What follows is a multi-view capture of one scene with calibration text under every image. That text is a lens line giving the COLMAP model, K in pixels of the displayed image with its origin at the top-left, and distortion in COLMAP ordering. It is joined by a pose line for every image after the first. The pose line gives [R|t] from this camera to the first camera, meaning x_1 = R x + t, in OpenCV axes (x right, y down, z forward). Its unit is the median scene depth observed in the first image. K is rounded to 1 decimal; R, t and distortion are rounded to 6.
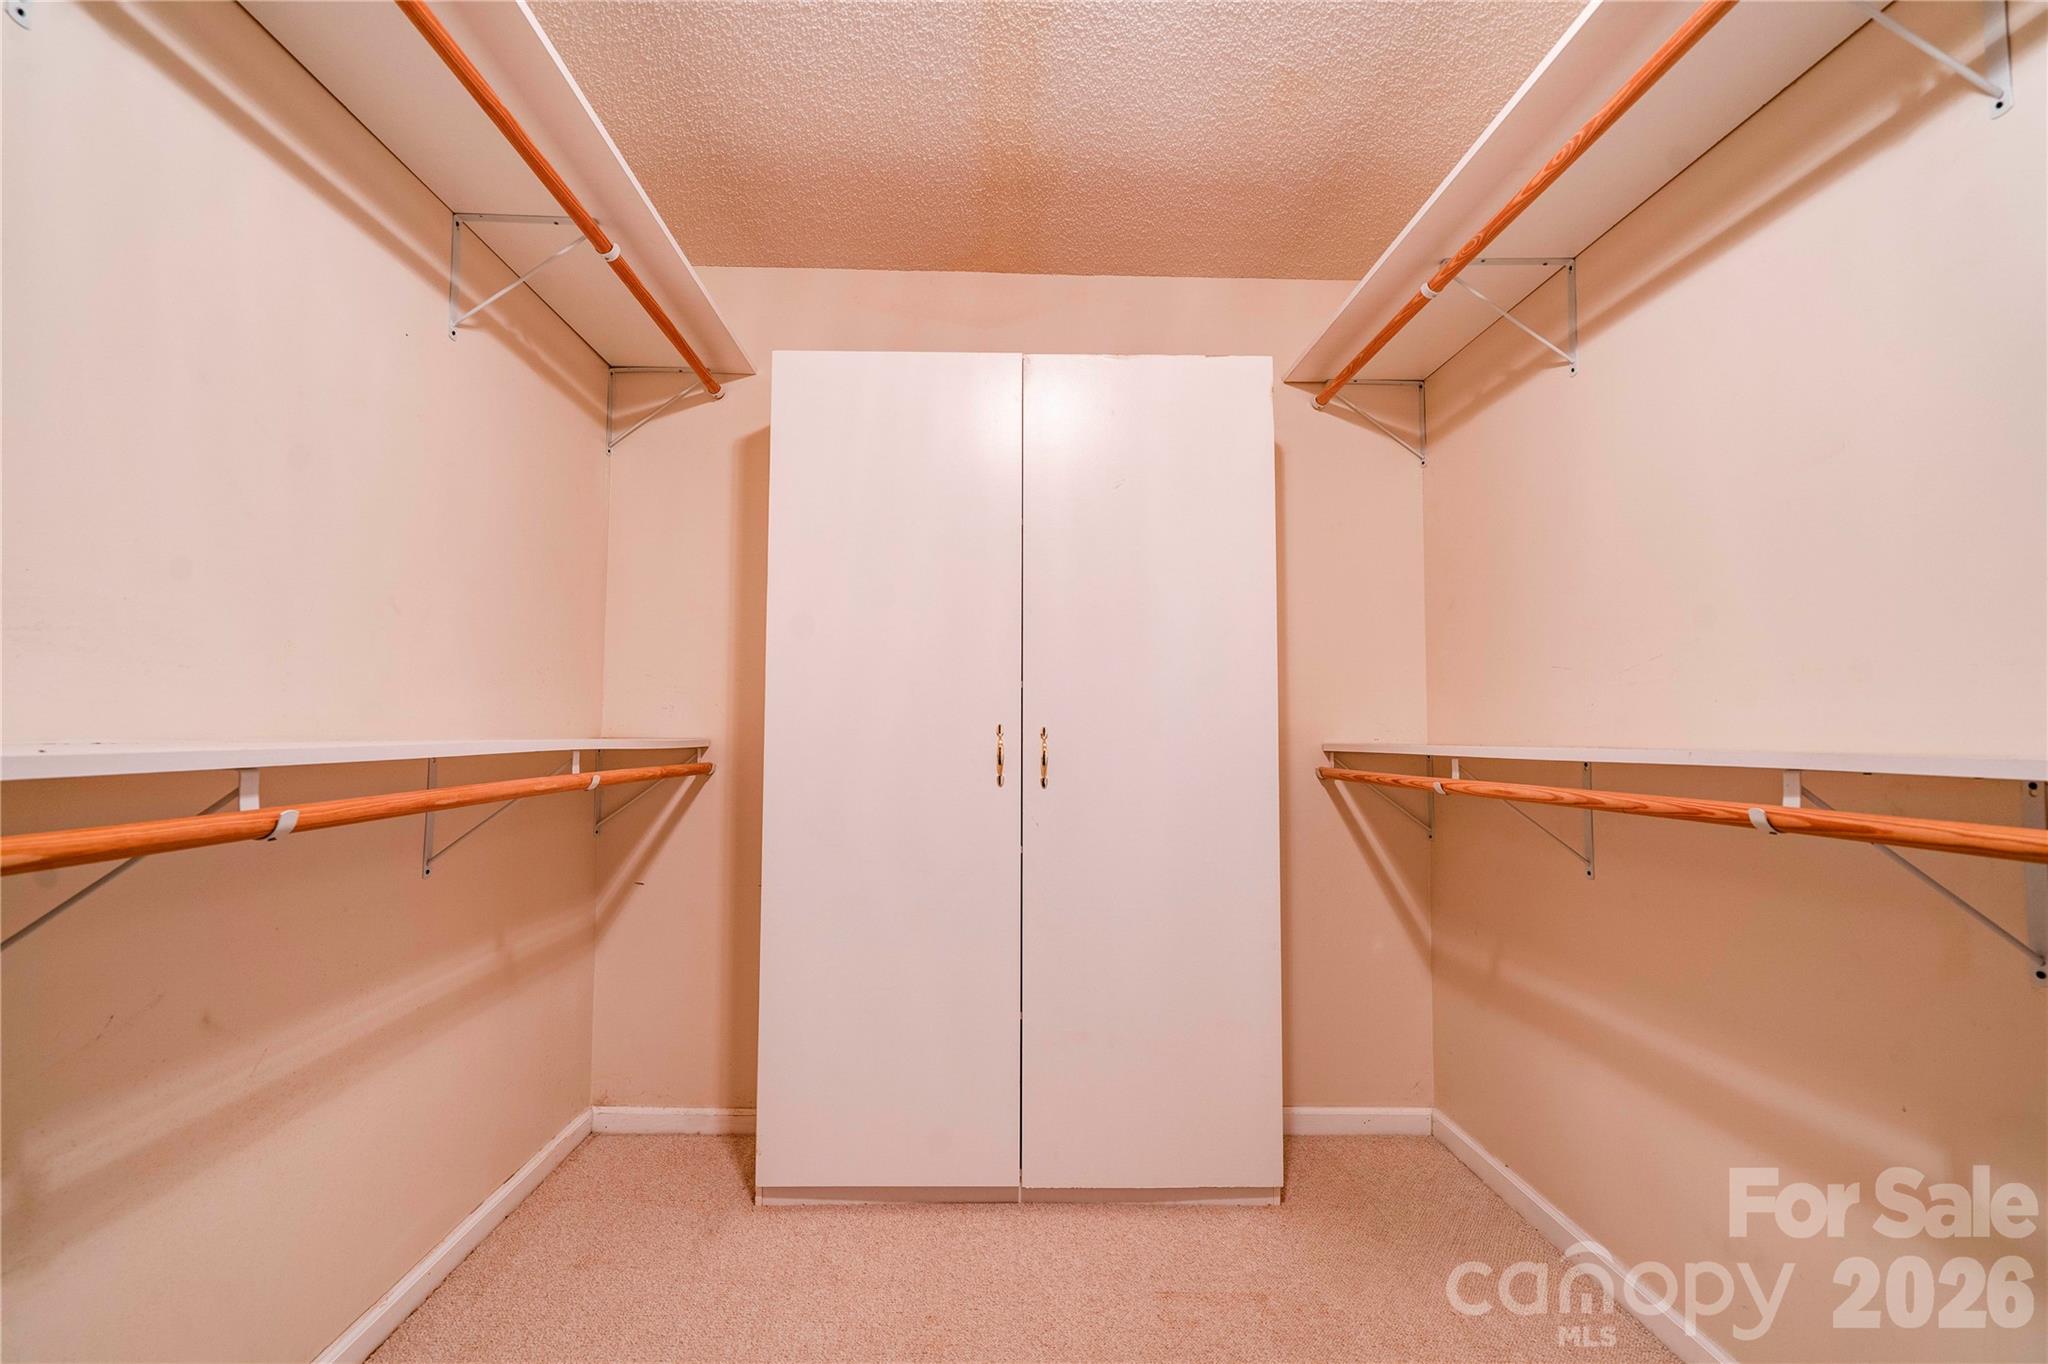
lens RADIAL K [[937.8, 0, 1020.6], [0, 937.8, 681.8], [0, 0, 1]] dist [-0.002504, 0.009000]
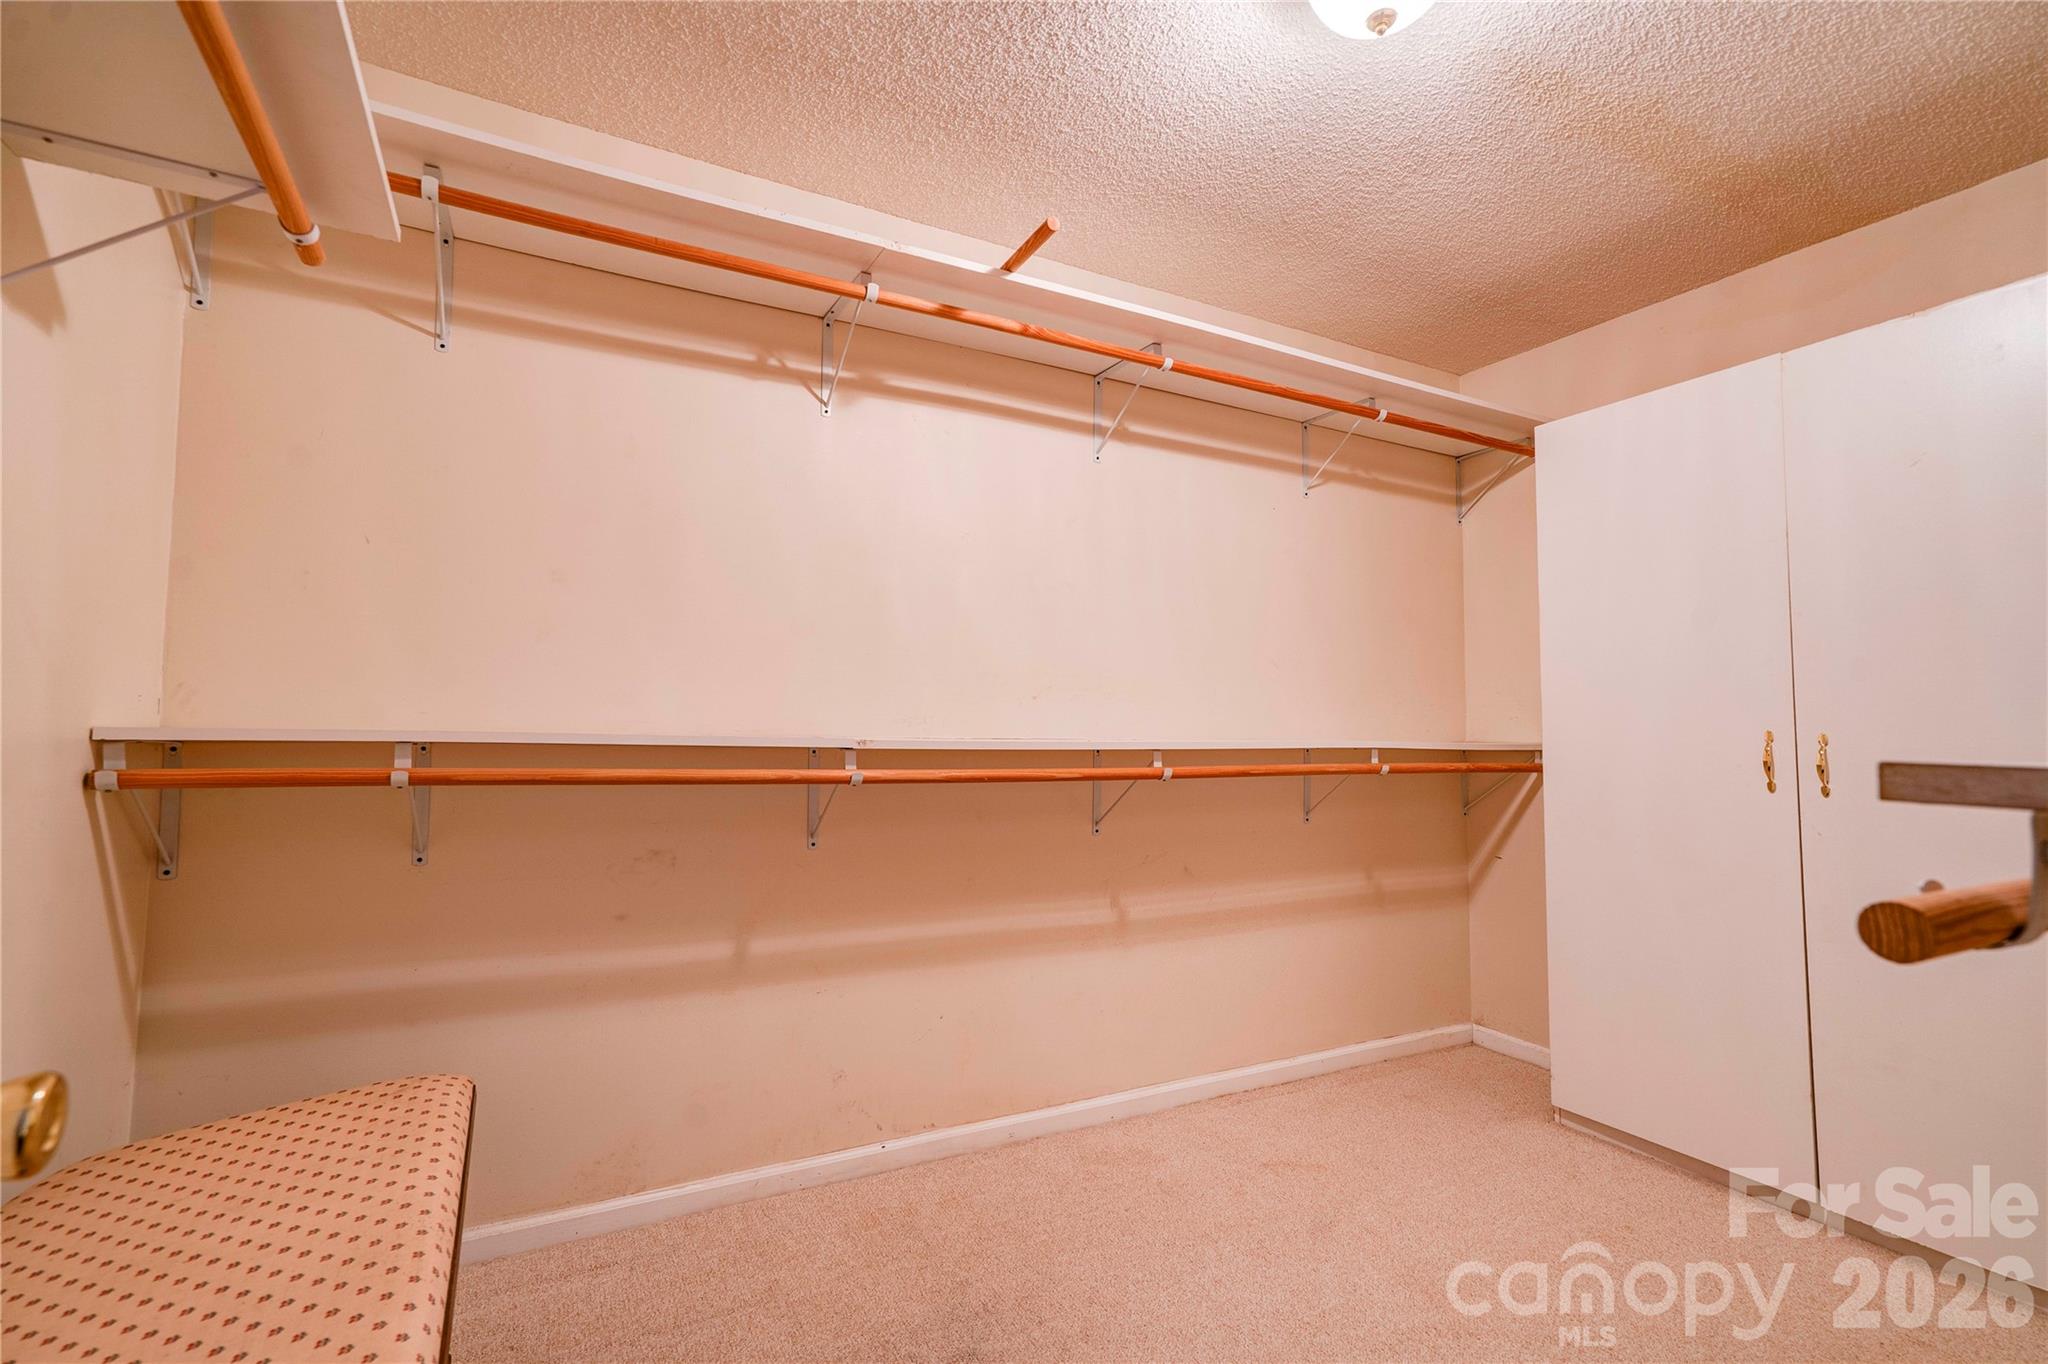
lens RADIAL K [[937.8, 0, 1023.8], [0, 937.8, 680.1], [0, 0, 1]] dist [-0.002504, 0.009000]
pose [[0.450249, -0.050853, -0.891454, 0.514550], [0.041310, 0.998494, -0.036094, -0.004676], [0.891947, -0.020574, 0.451672, -0.158575]]
